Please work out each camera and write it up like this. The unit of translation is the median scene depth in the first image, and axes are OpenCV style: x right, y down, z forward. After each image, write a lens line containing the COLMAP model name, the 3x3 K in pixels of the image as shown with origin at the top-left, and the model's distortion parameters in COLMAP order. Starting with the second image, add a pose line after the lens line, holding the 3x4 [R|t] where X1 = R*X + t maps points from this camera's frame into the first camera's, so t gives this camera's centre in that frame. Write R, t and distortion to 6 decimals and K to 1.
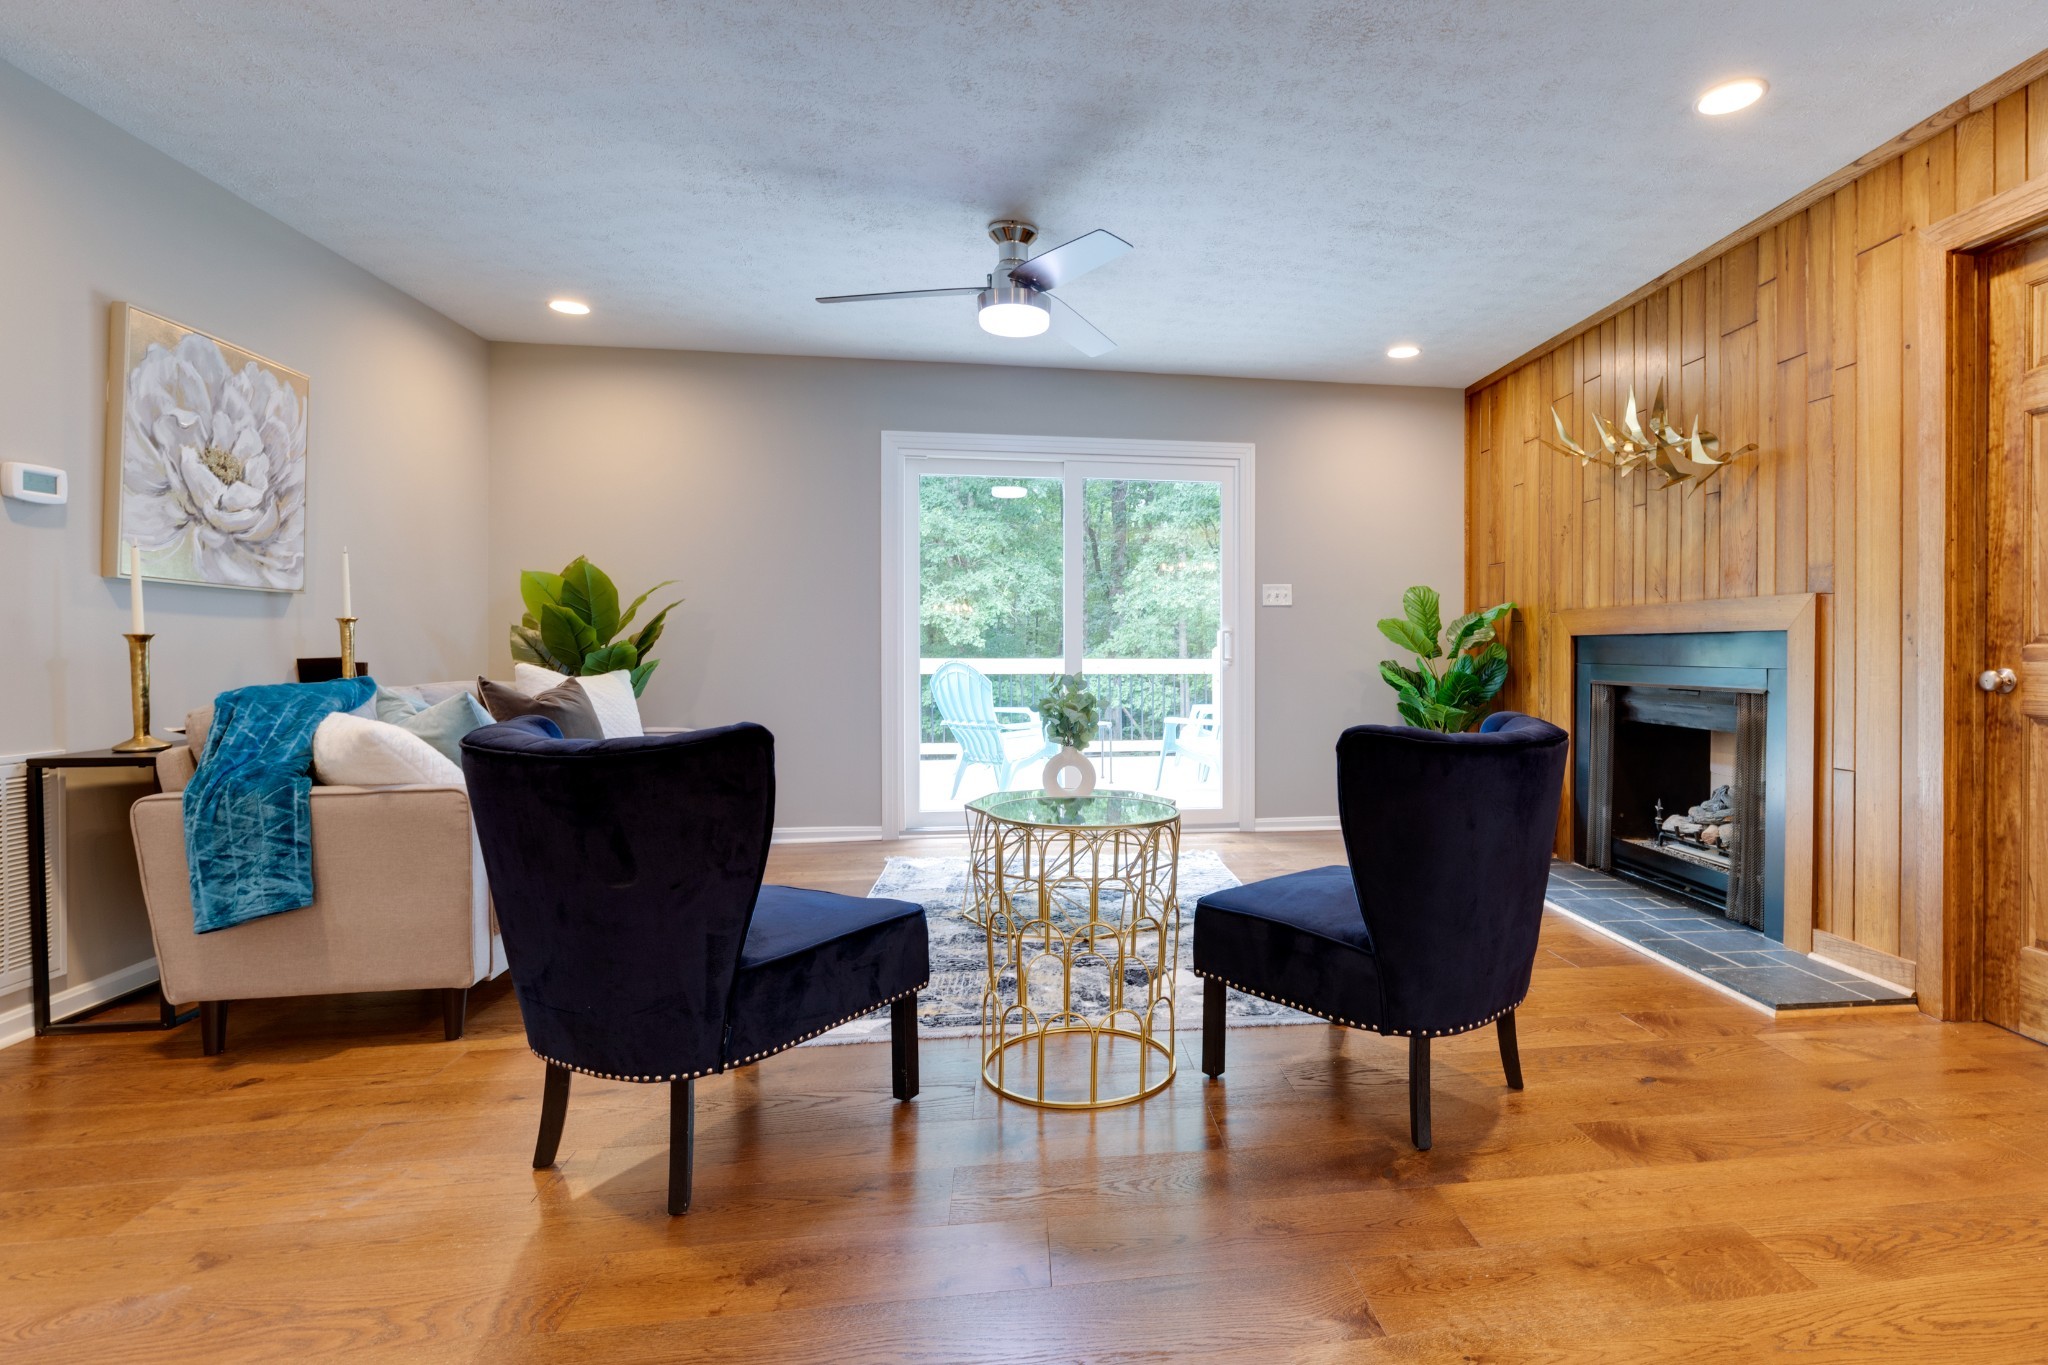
lens RADIAL K [[1018.9, 0, 1156.9], [0, 1018.9, 661.3], [0, 0, 1]] dist [-0.000046, 0.000720]
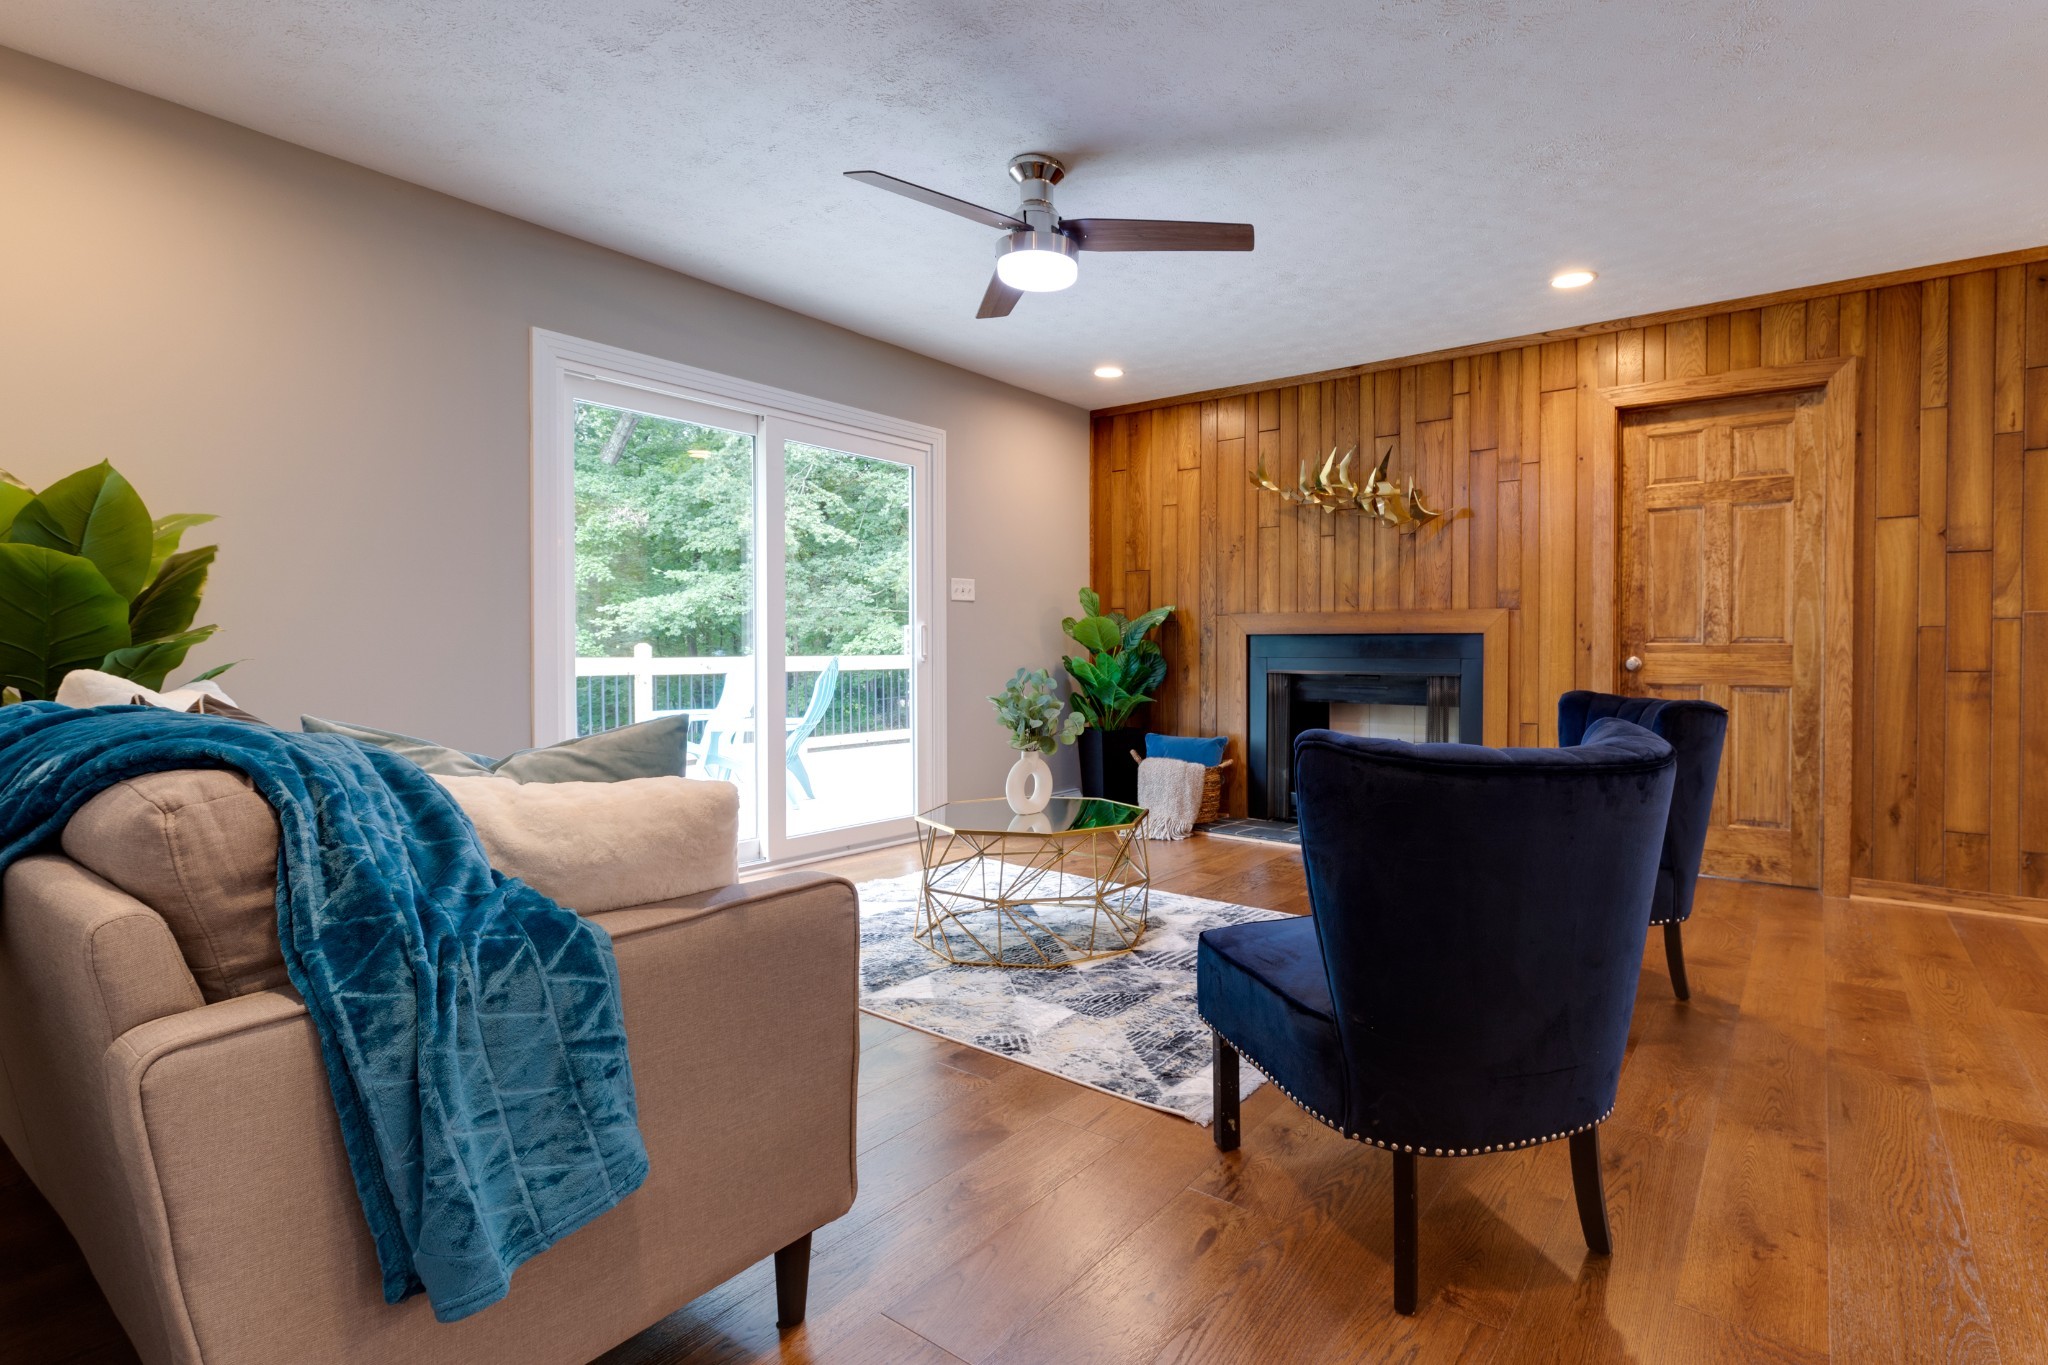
lens RADIAL K [[980.9, 0, 1156.1], [0, 980.9, 663.1], [0, 0, 1]] dist [0.011158, -0.000083]
pose [[0.678694, -0.011530, 0.734330, -0.709704], [0.006849, 0.999933, 0.009370, -0.002955], [-0.734389, -0.001330, 0.678728, 0.354042]]
